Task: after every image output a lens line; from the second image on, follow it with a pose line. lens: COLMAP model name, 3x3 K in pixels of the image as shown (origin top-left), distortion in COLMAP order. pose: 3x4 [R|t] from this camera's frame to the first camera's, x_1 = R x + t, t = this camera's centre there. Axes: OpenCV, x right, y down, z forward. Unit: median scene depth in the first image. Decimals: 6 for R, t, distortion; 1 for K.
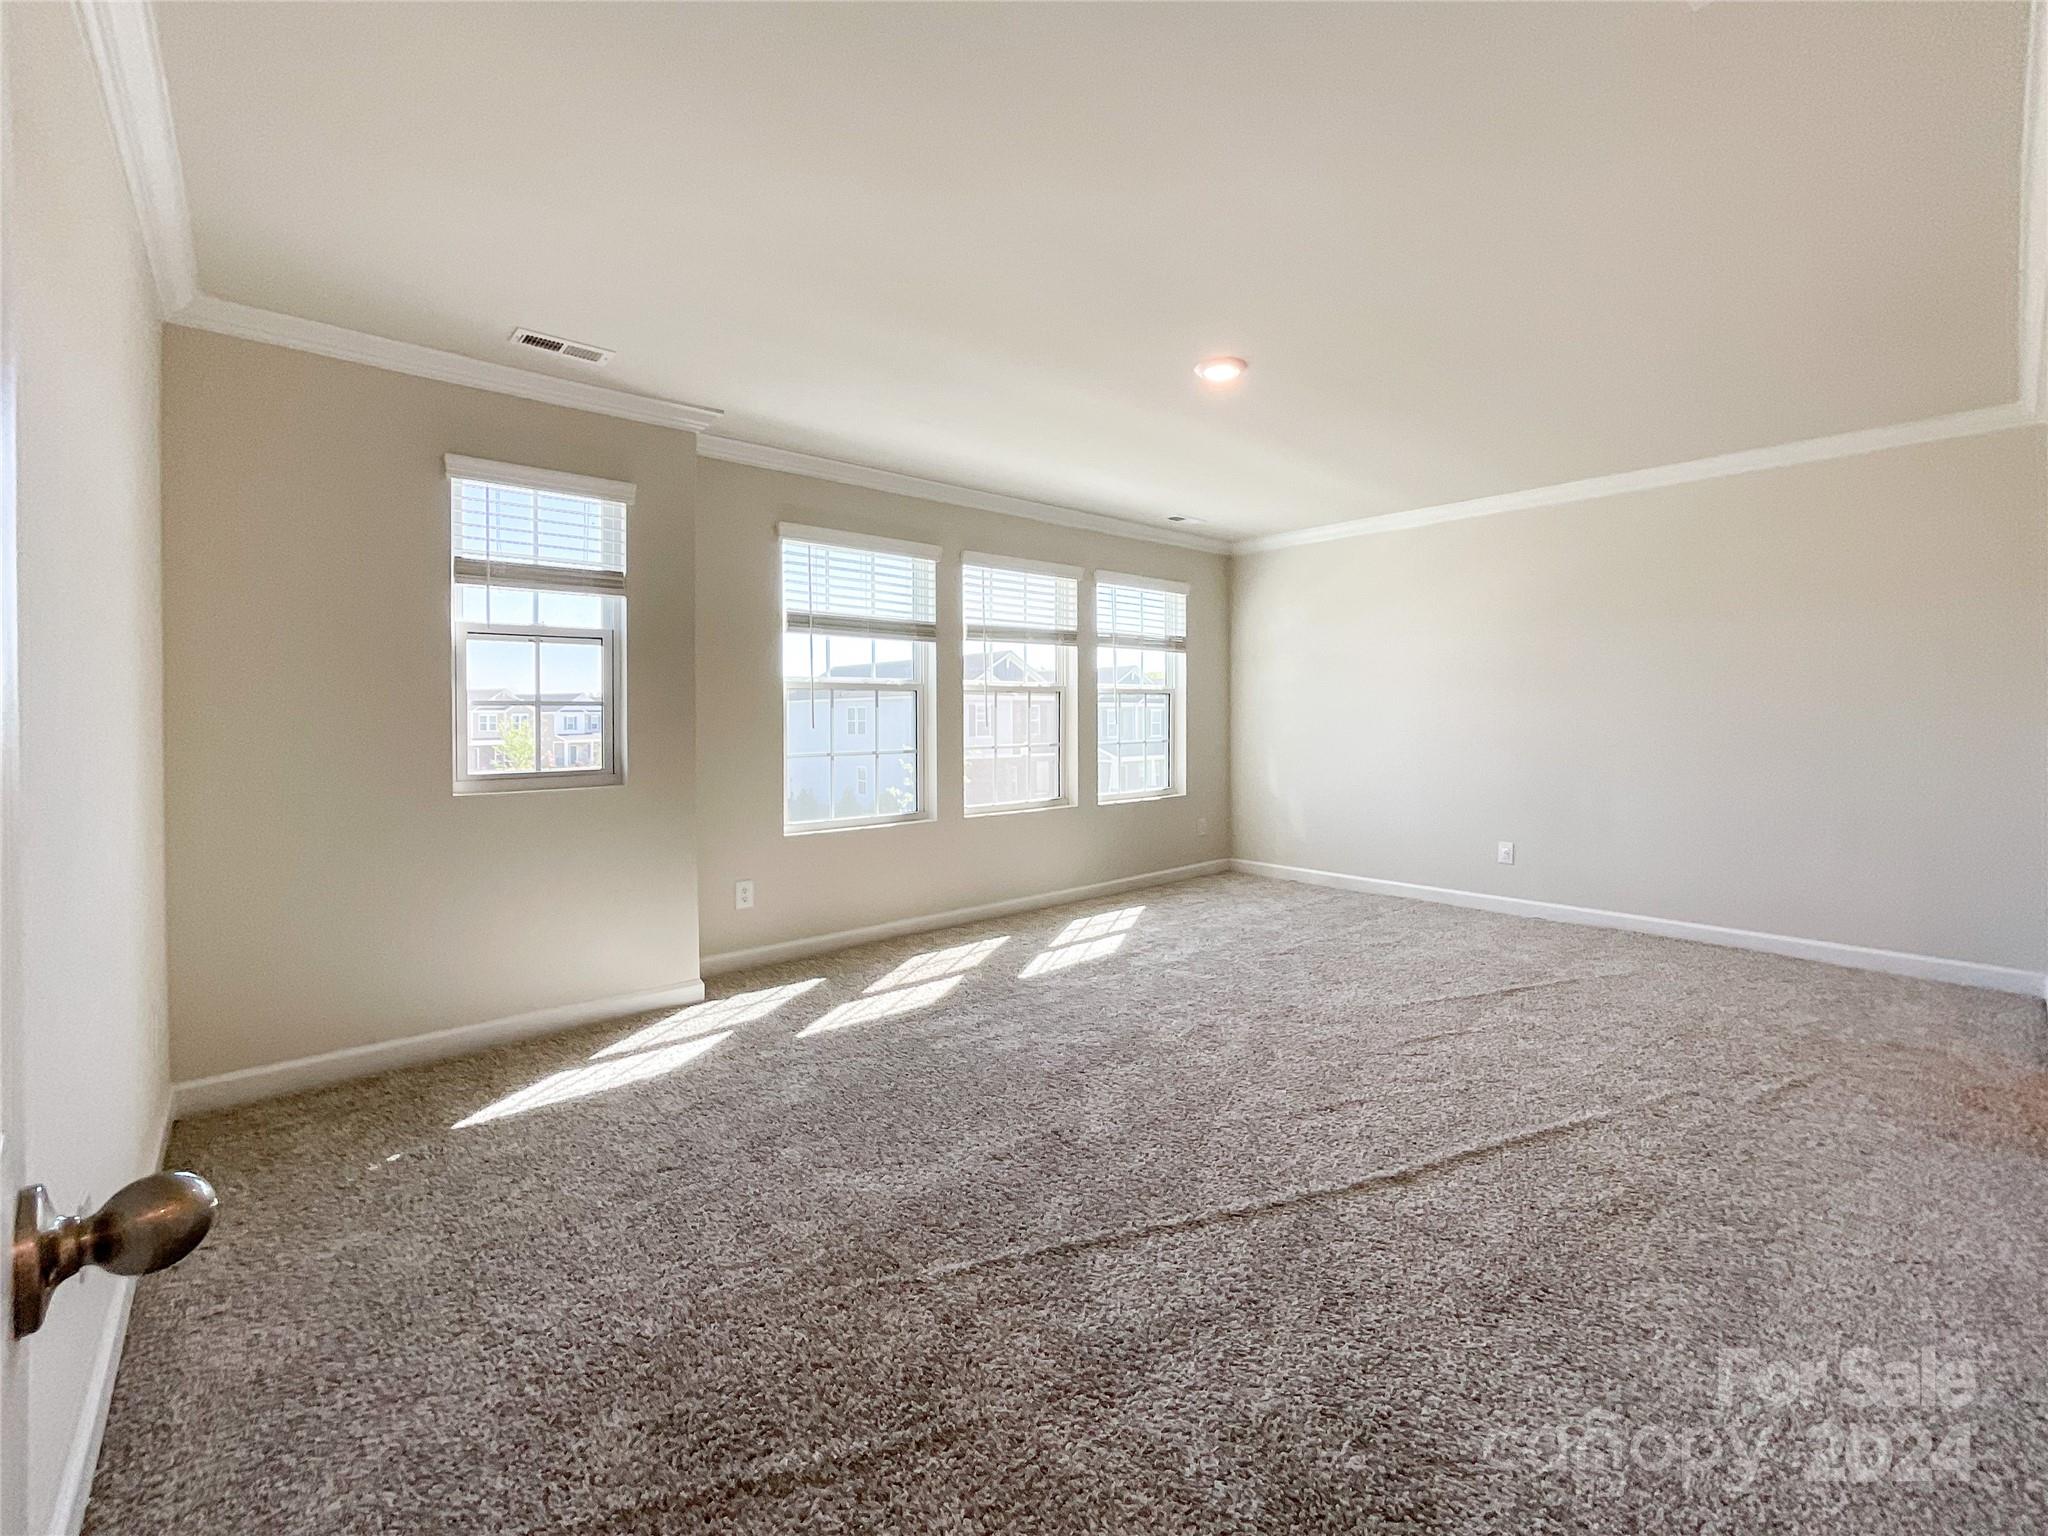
lens RADIAL K [[864.8, 0, 1023.3], [0, 864.8, 730.1], [0, 0, 1]] dist [-0.001552, 0.000146]
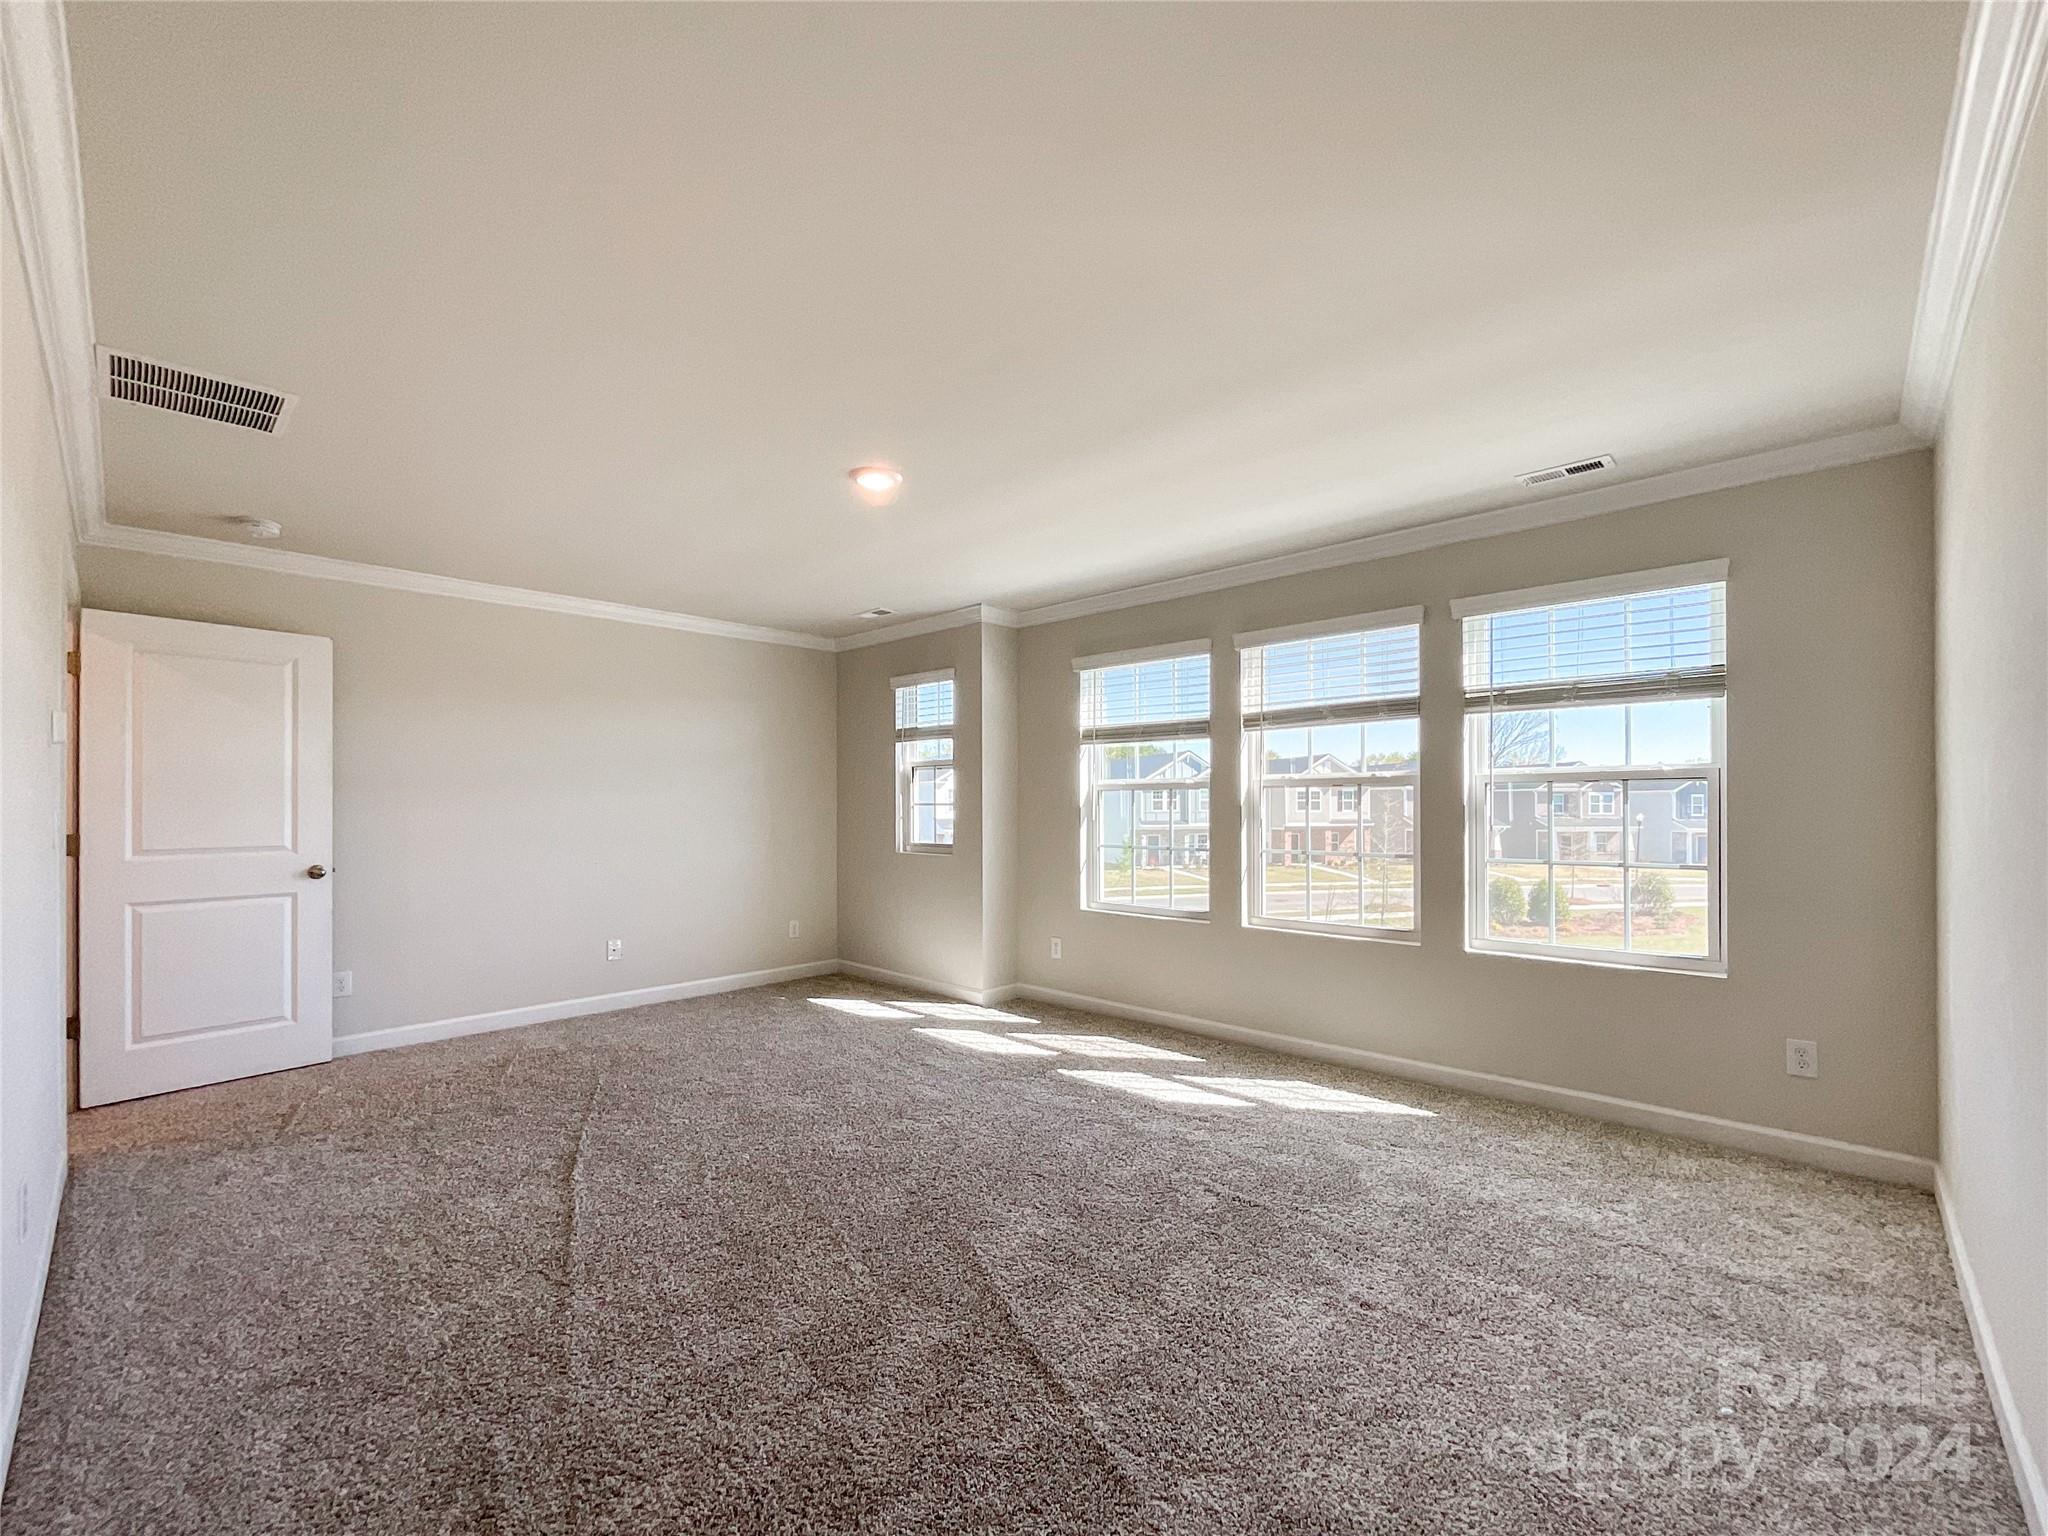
lens RADIAL K [[850.9, 0, 1037.1], [0, 850.9, 798.7], [0, 0, 1]] dist [-0.017183, 0.004551]
pose [[0.106684, 0.000170, -0.994293, 0.936548], [-0.015855, 0.999873, -0.001530, -0.033289], [0.994167, 0.015928, 0.106674, 0.808149]]
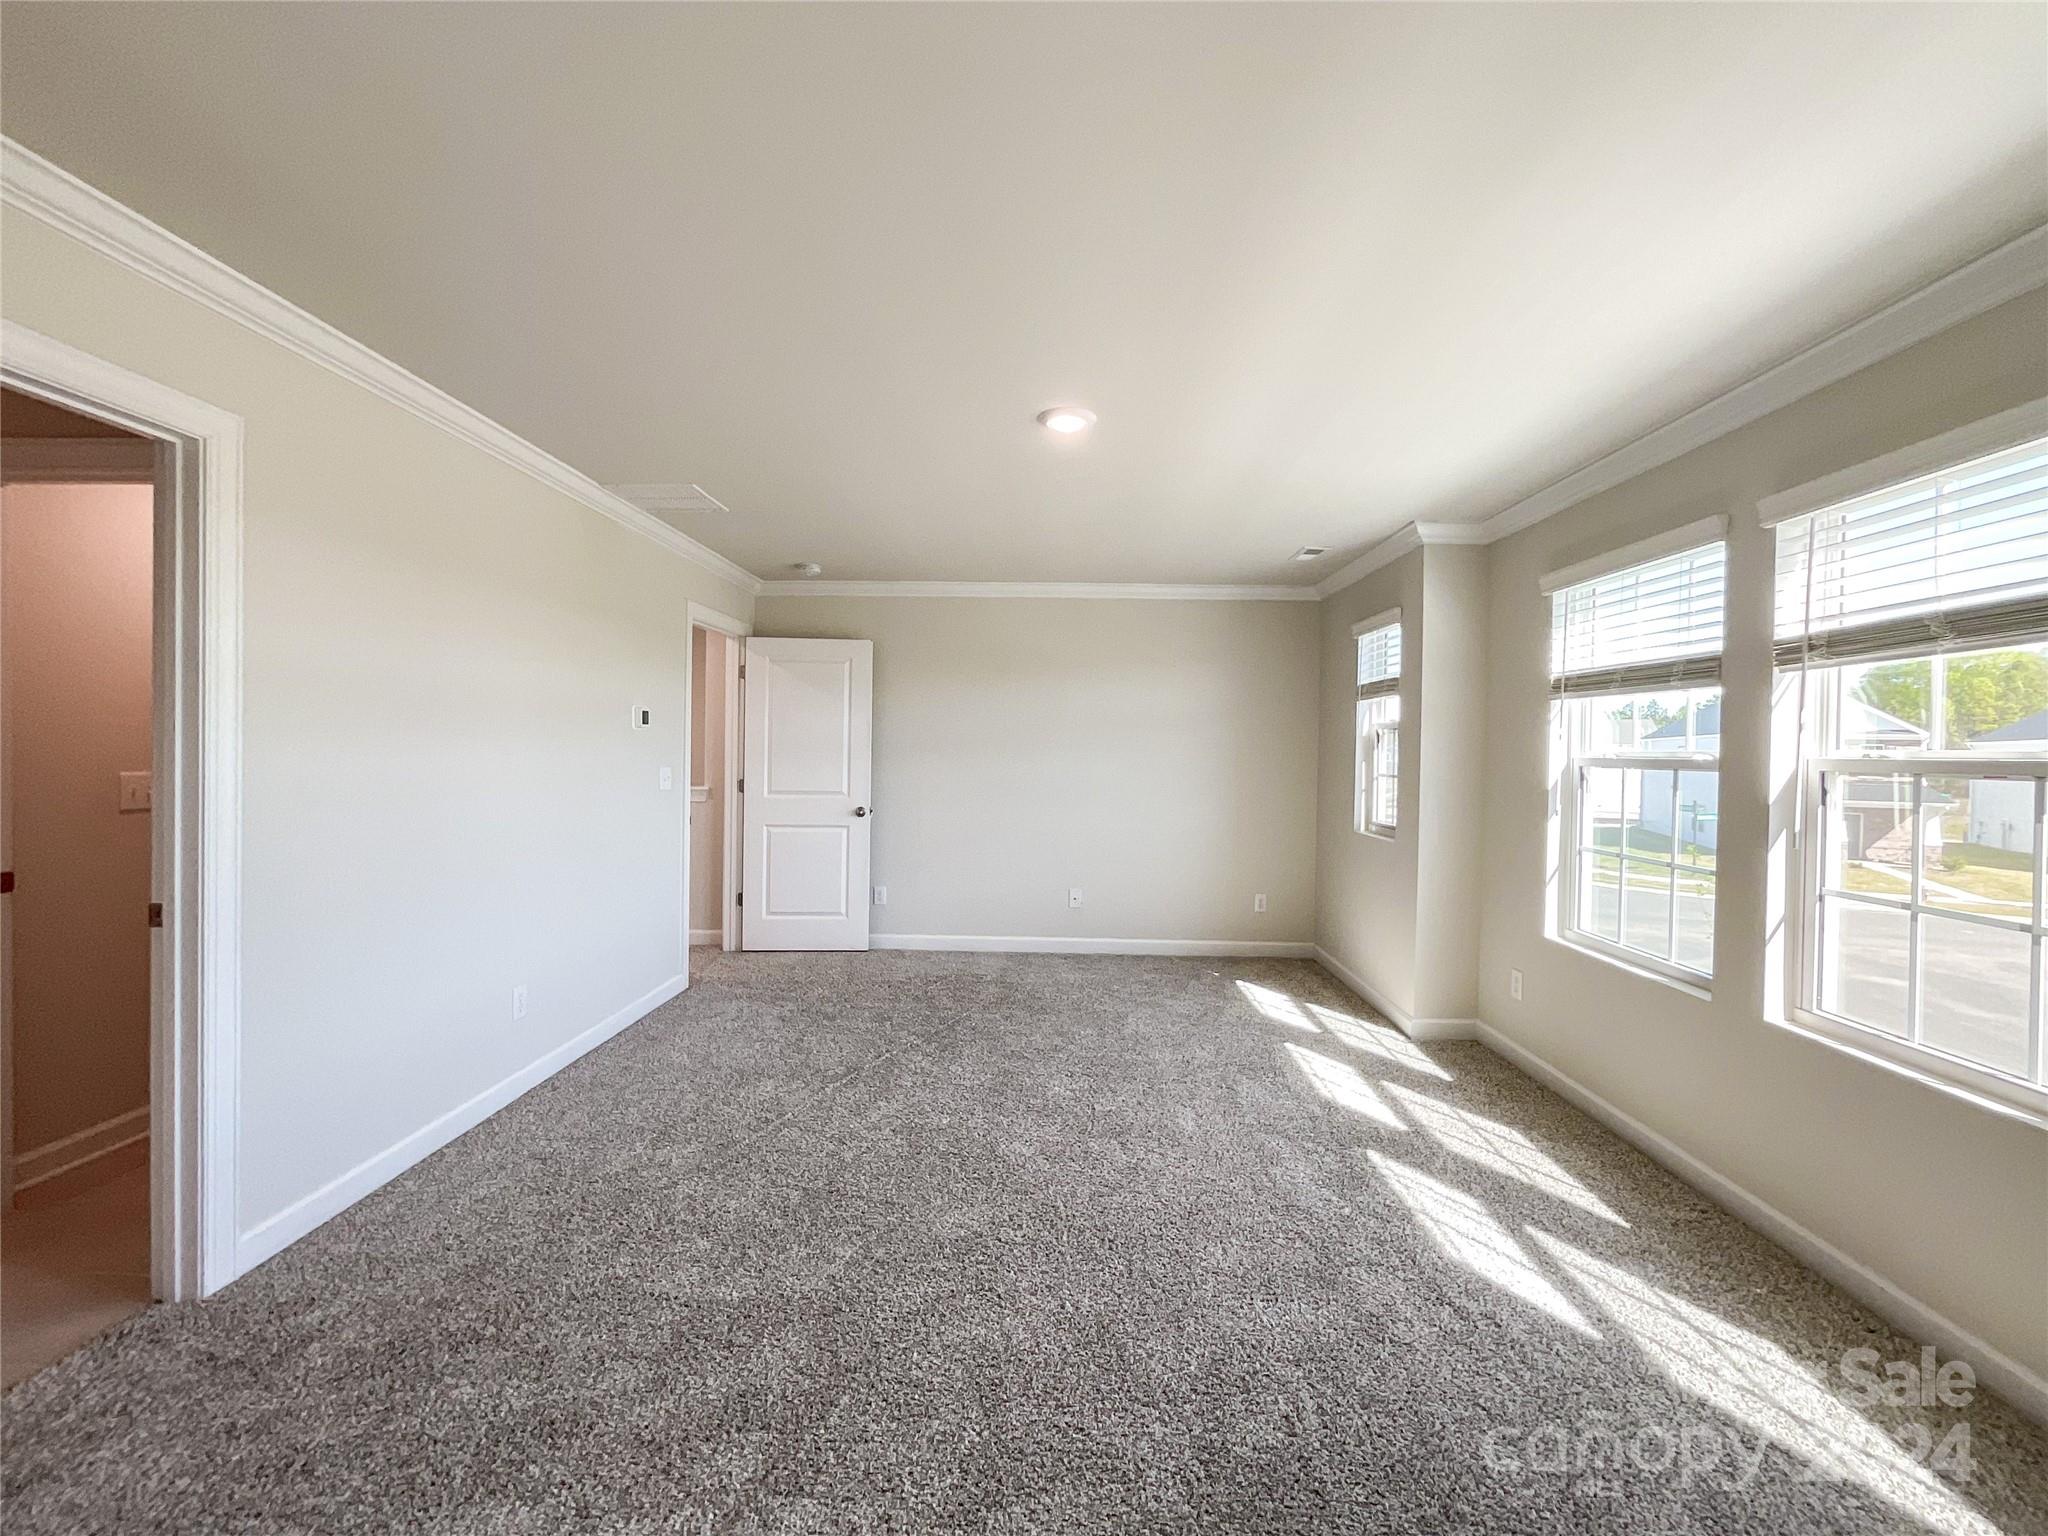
lens RADIAL K [[841.0, 0, 1036.9], [0, 841.0, 764.7], [0, 0, 1]] dist [-0.032559, 0.016262]
pose [[-0.670232, 0.007595, -0.742113, 0.682011], [-0.026692, 0.999054, 0.034331, -0.064670], [0.741672, 0.042818, -0.669395, 1.179157]]
